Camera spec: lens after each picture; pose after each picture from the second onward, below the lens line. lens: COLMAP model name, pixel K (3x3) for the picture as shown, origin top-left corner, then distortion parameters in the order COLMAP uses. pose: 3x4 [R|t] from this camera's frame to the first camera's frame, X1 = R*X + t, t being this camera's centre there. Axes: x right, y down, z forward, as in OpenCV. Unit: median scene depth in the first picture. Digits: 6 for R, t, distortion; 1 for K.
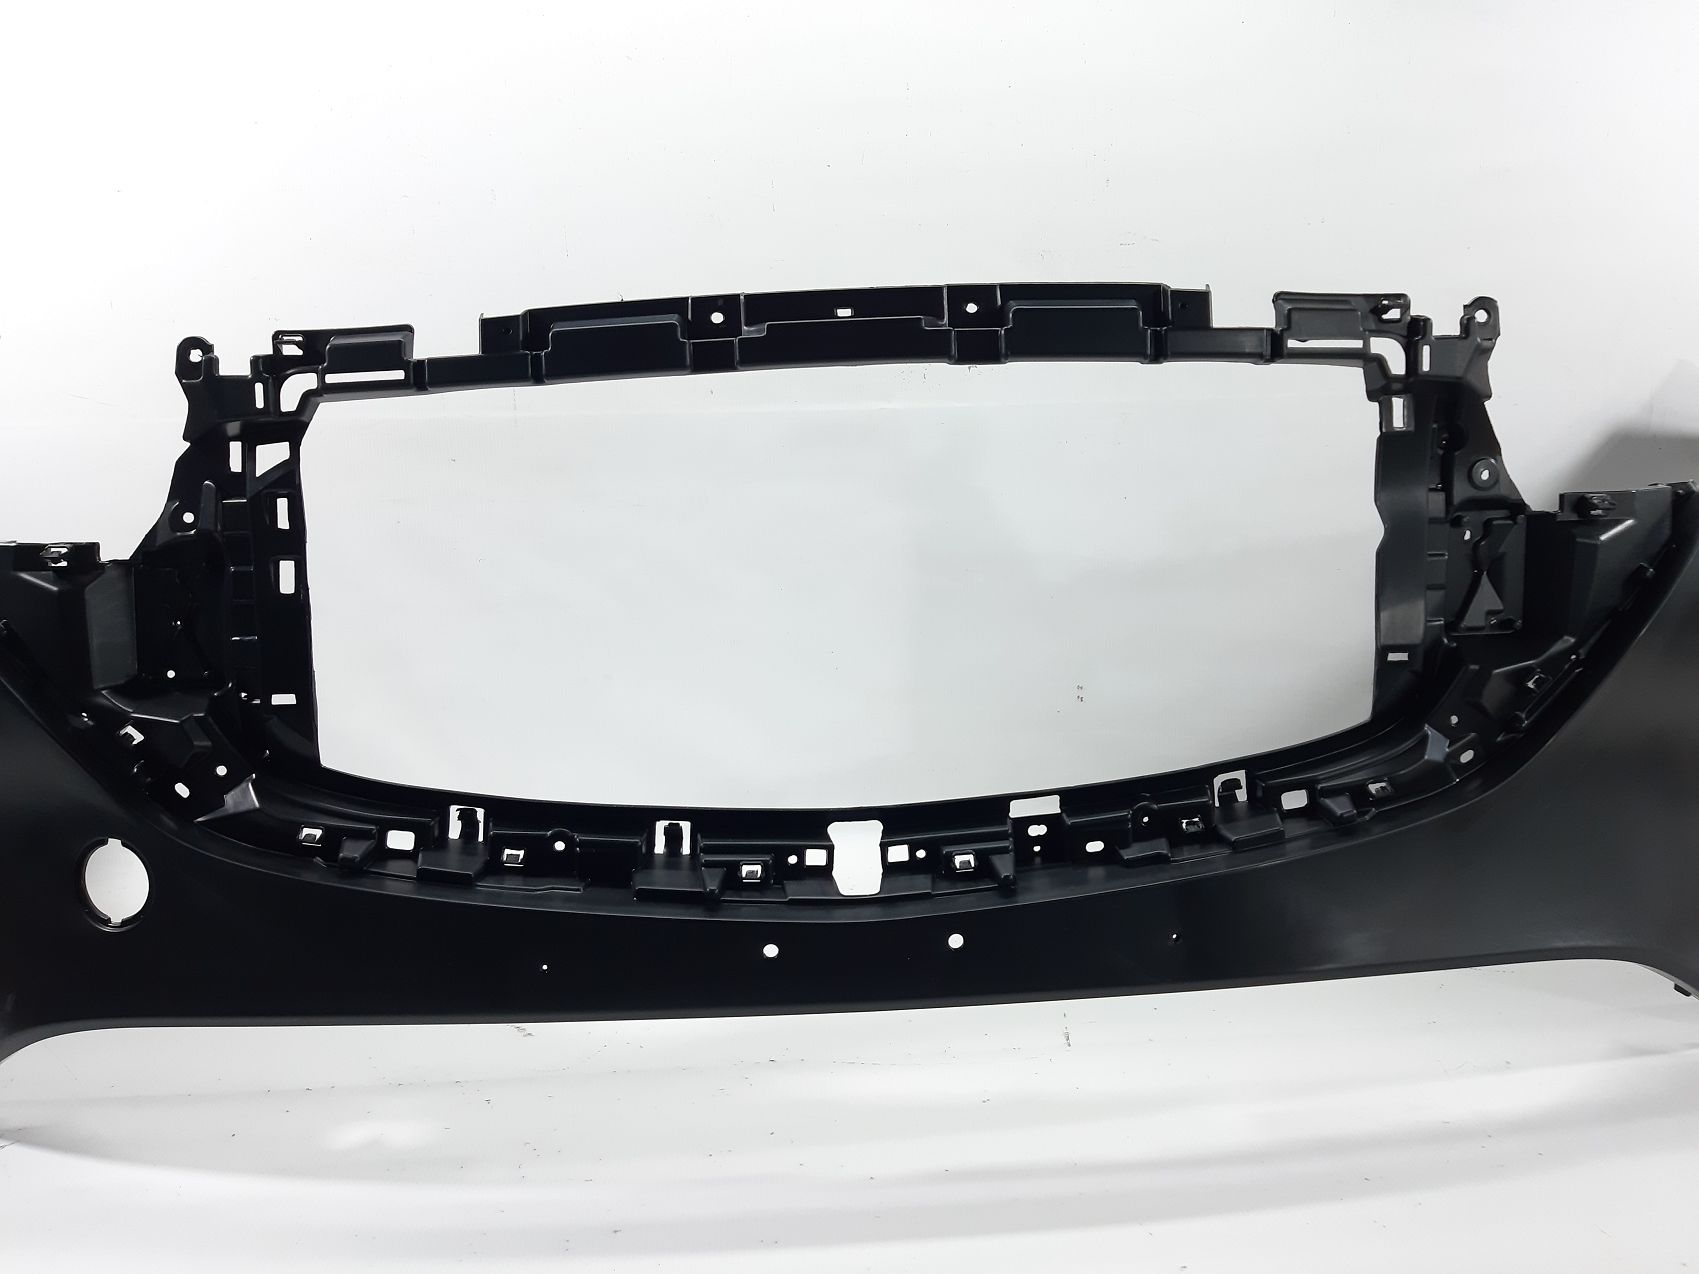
lens RADIAL K [[1461.4, 0, 853.4], [0, 1461.4, 646.8], [0, 0, 1]] dist [0.027466, -0.034226]
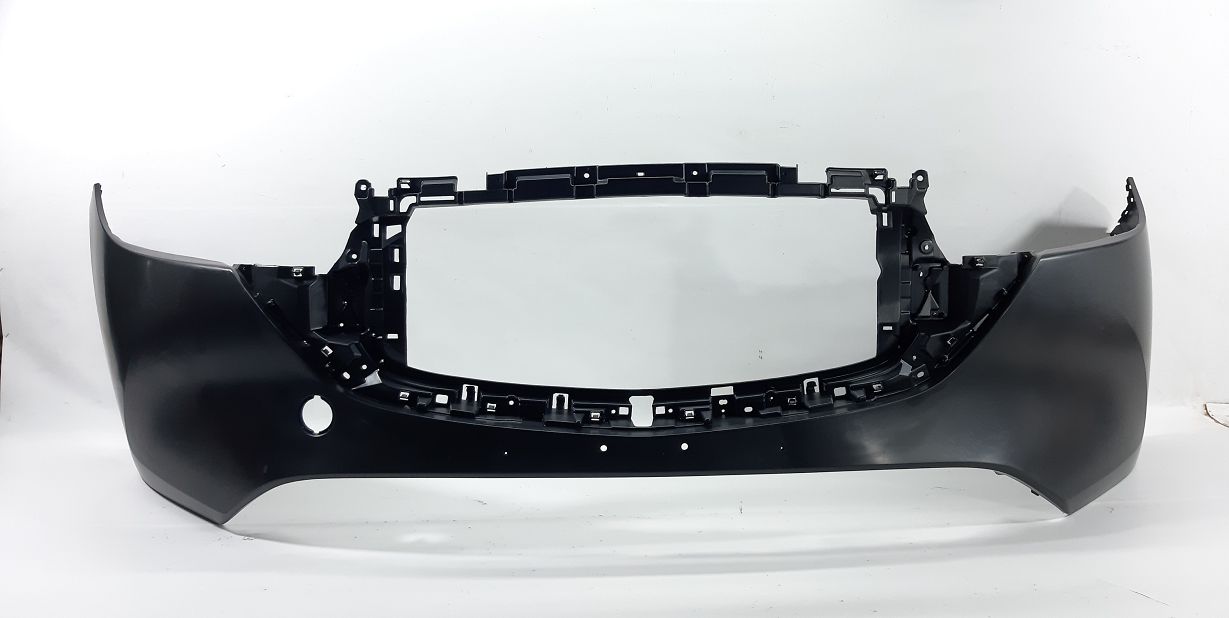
lens RADIAL K [[1136.4, 0, 611.8], [0, 1136.4, 271.1], [0, 0, 1]] dist [0.071029, -0.005890]
pose [[0.999387, 0.017638, -0.030248, 0.005086], [-0.019973, 0.996698, -0.078703, 0.068419], [0.028760, 0.079259, 0.996439, -0.776680]]
